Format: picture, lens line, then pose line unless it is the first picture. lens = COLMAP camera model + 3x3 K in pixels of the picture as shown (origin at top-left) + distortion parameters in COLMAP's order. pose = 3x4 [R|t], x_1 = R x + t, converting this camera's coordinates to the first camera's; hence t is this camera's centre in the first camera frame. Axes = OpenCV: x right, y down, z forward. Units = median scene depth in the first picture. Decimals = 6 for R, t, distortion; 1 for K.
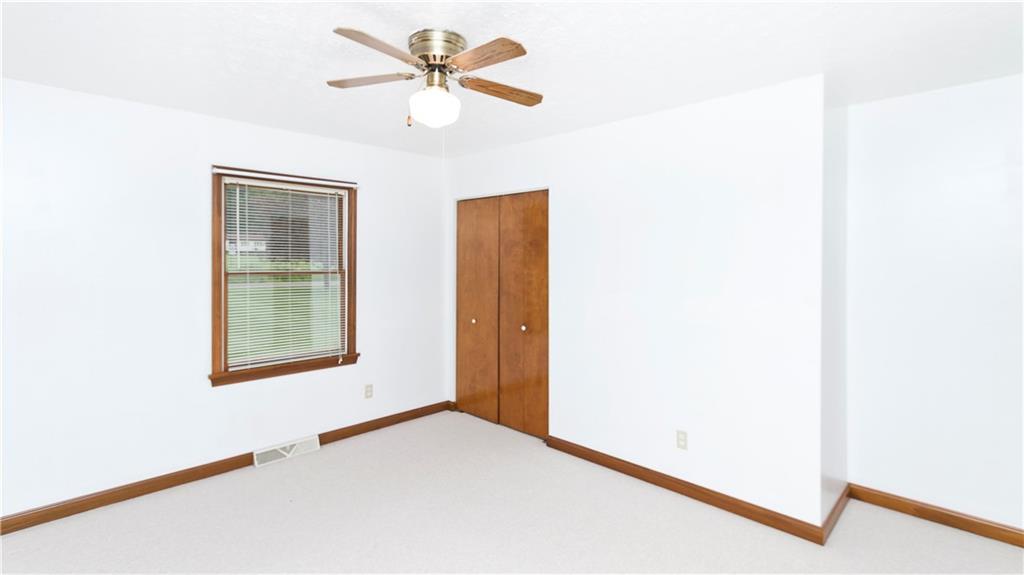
lens RADIAL K [[480.7, 0, 518.1], [0, 480.7, 257.8], [0, 0, 1]] dist [0.000382, -0.000065]
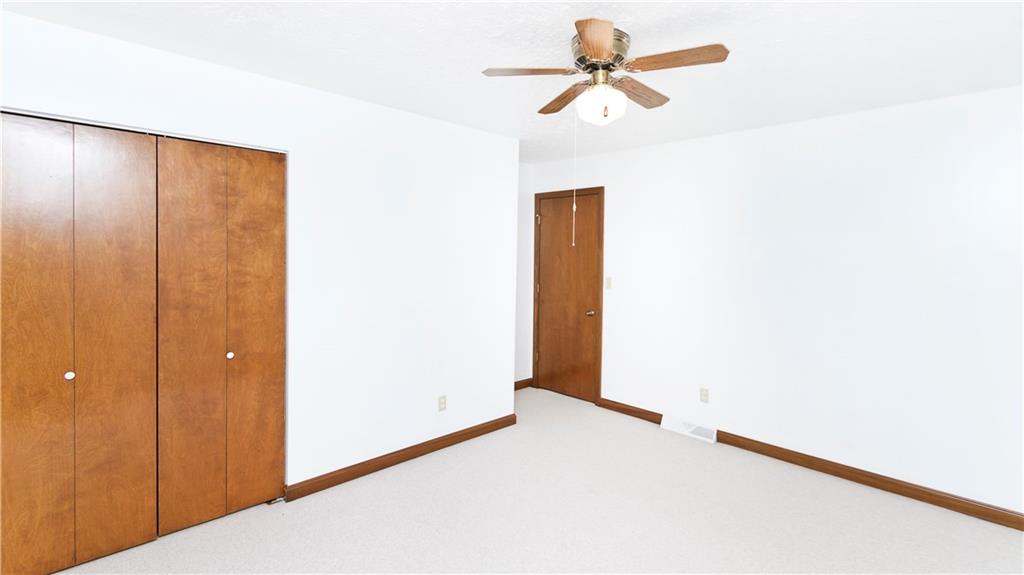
lens RADIAL K [[467.3, 0, 513.4], [0, 467.3, 262.3], [0, 0, 1]] dist [0.000277, -0.000008]
pose [[0.036243, -0.014918, 0.999232, -0.410218], [-0.004748, 0.999875, 0.015100, 0.006135], [-0.999332, -0.005291, 0.036168, 0.400471]]
